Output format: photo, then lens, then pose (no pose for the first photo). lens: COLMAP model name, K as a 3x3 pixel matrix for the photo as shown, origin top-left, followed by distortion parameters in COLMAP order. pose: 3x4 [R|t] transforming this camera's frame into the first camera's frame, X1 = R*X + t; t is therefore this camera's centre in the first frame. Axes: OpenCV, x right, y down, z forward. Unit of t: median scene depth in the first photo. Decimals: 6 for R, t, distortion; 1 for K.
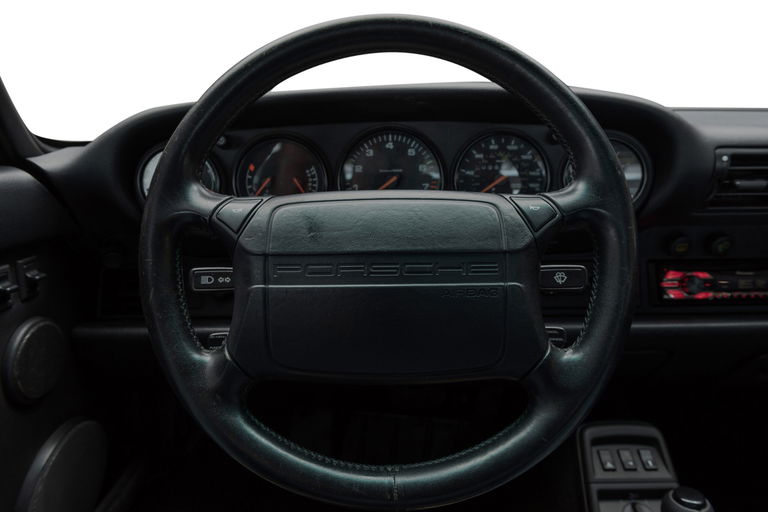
lens RADIAL K [[508.0, 0, 384.0], [0, 508.0, 256.0], [0, 0, 1]] dist [0.000659, -0.001378]
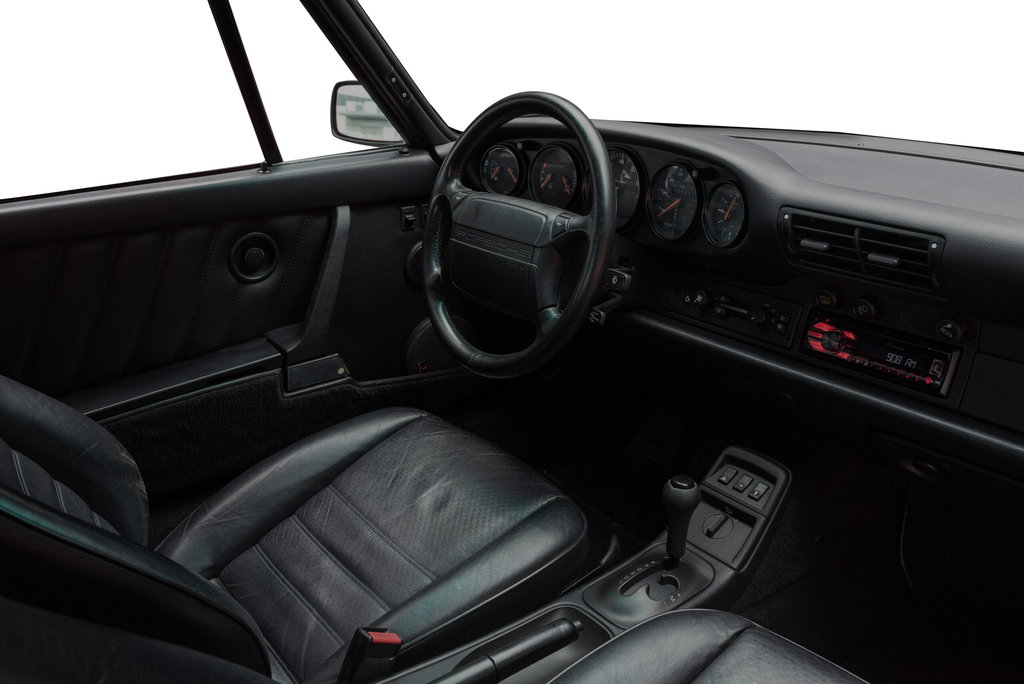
lens RADIAL K [[889.3, 0, 512.0], [0, 889.3, 342.0], [0, 0, 1]] dist [-0.001545, -0.001430]
pose [[0.612292, 0.276262, -0.740795, 1.617413], [-0.182283, 0.961050, 0.207737, -0.198905], [0.769331, 0.007839, 0.638802, -0.616986]]
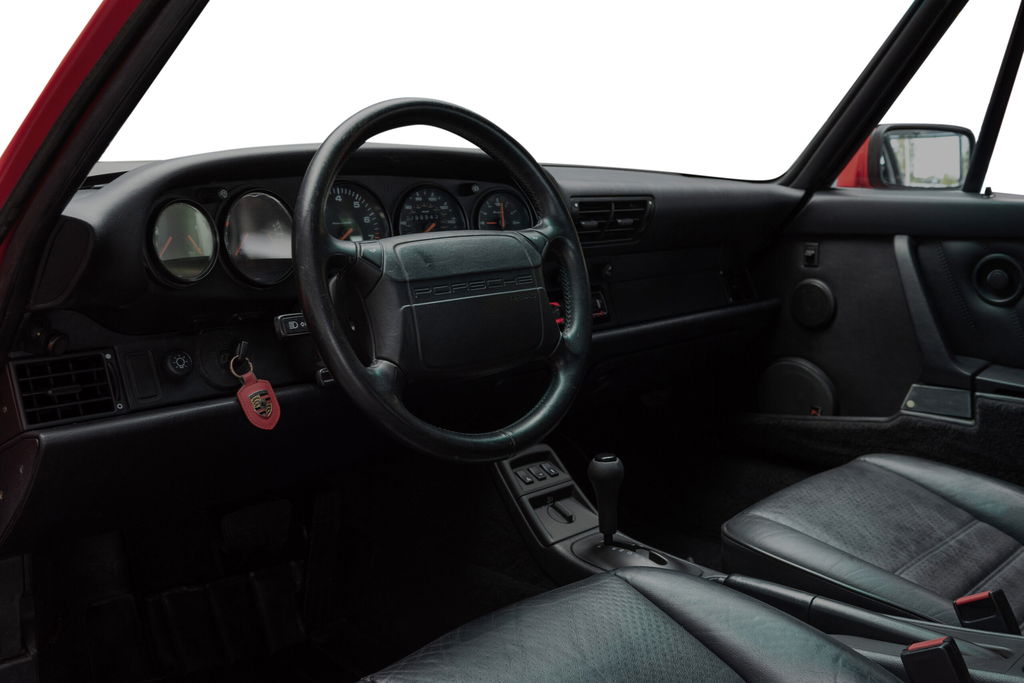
lens RADIAL K [[1053.2, 0, 512.0], [0, 1053.2, 341.5], [0, 0, 1]] dist [0.010258, -0.013891]
pose [[0.688368, -0.107327, 0.717378, -1.300833], [0.168648, 0.985572, -0.014376, 0.152431], [-0.705484, 0.130880, 0.696536, -0.671560]]
